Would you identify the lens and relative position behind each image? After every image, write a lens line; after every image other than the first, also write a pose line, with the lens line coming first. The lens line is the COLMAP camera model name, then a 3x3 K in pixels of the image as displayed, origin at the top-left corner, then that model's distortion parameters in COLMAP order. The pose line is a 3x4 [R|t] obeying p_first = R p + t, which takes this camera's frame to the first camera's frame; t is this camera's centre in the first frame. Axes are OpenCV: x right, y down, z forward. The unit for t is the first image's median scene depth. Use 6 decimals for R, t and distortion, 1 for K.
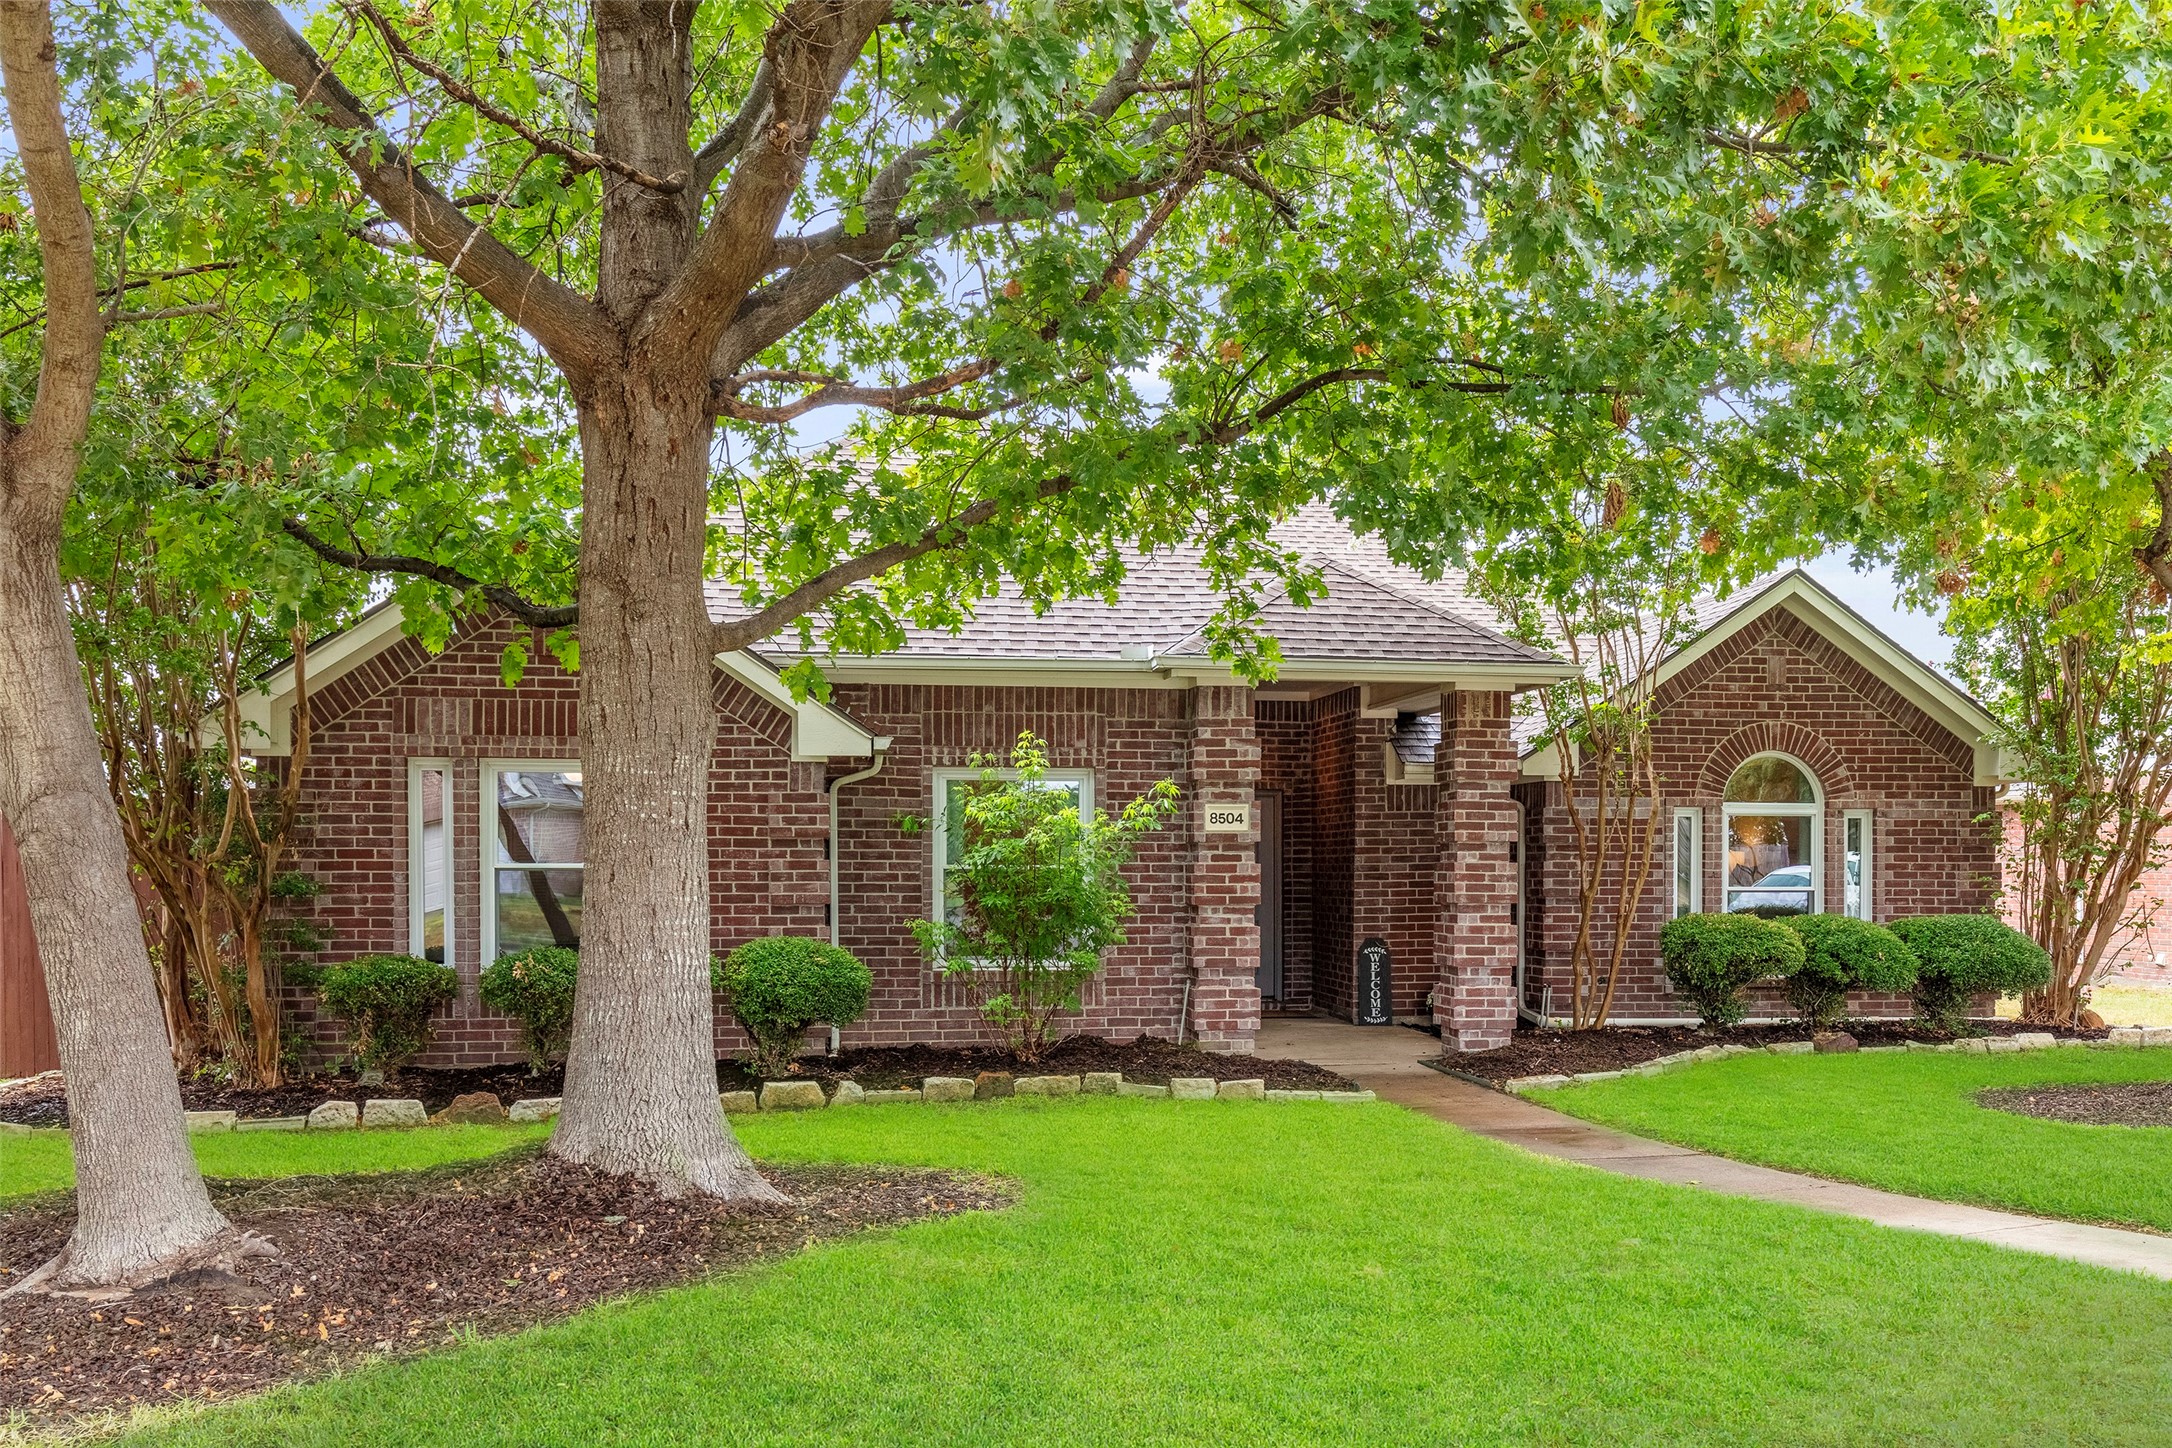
lens RADIAL K [[1550.9, 0, 1085.3], [0, 1550.9, 722.1], [0, 0, 1]] dist [-0.010113, -0.003506]
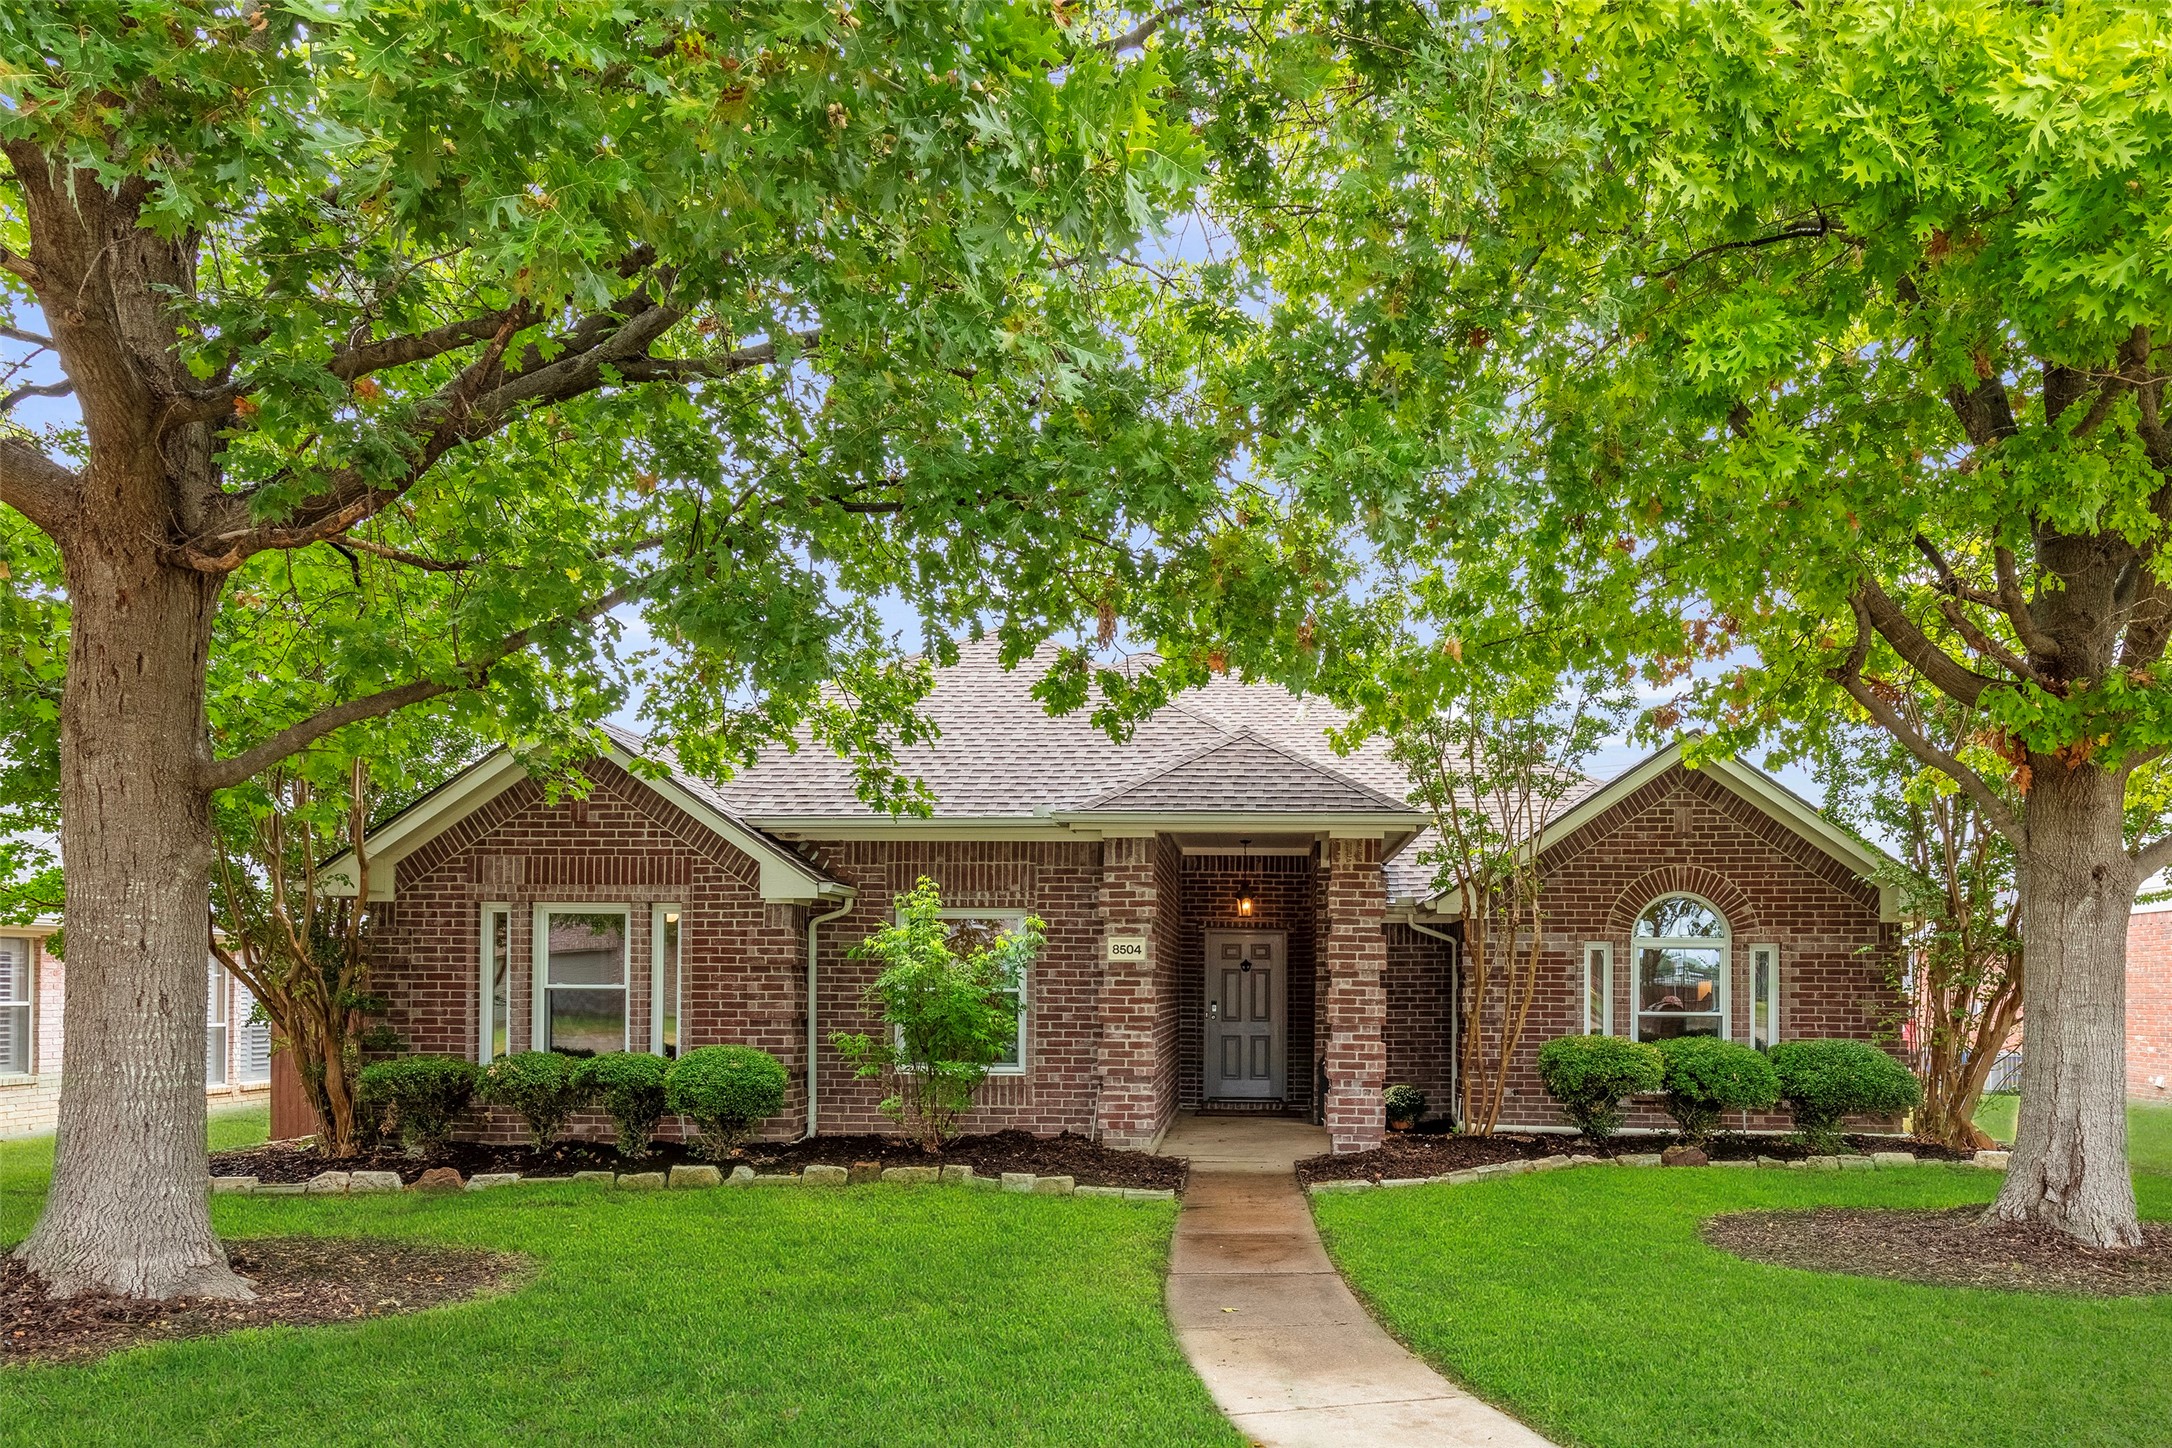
lens RADIAL K [[1158.7, 0, 1092.3], [0, 1158.7, 880.8], [0, 0, 1]] dist [0.000306, -0.000307]
pose [[0.985872, -0.009630, -0.167226, 0.210271], [0.009378, 0.999953, -0.002300, 0.011325], [0.167240, 0.000700, 0.985916, 0.123427]]
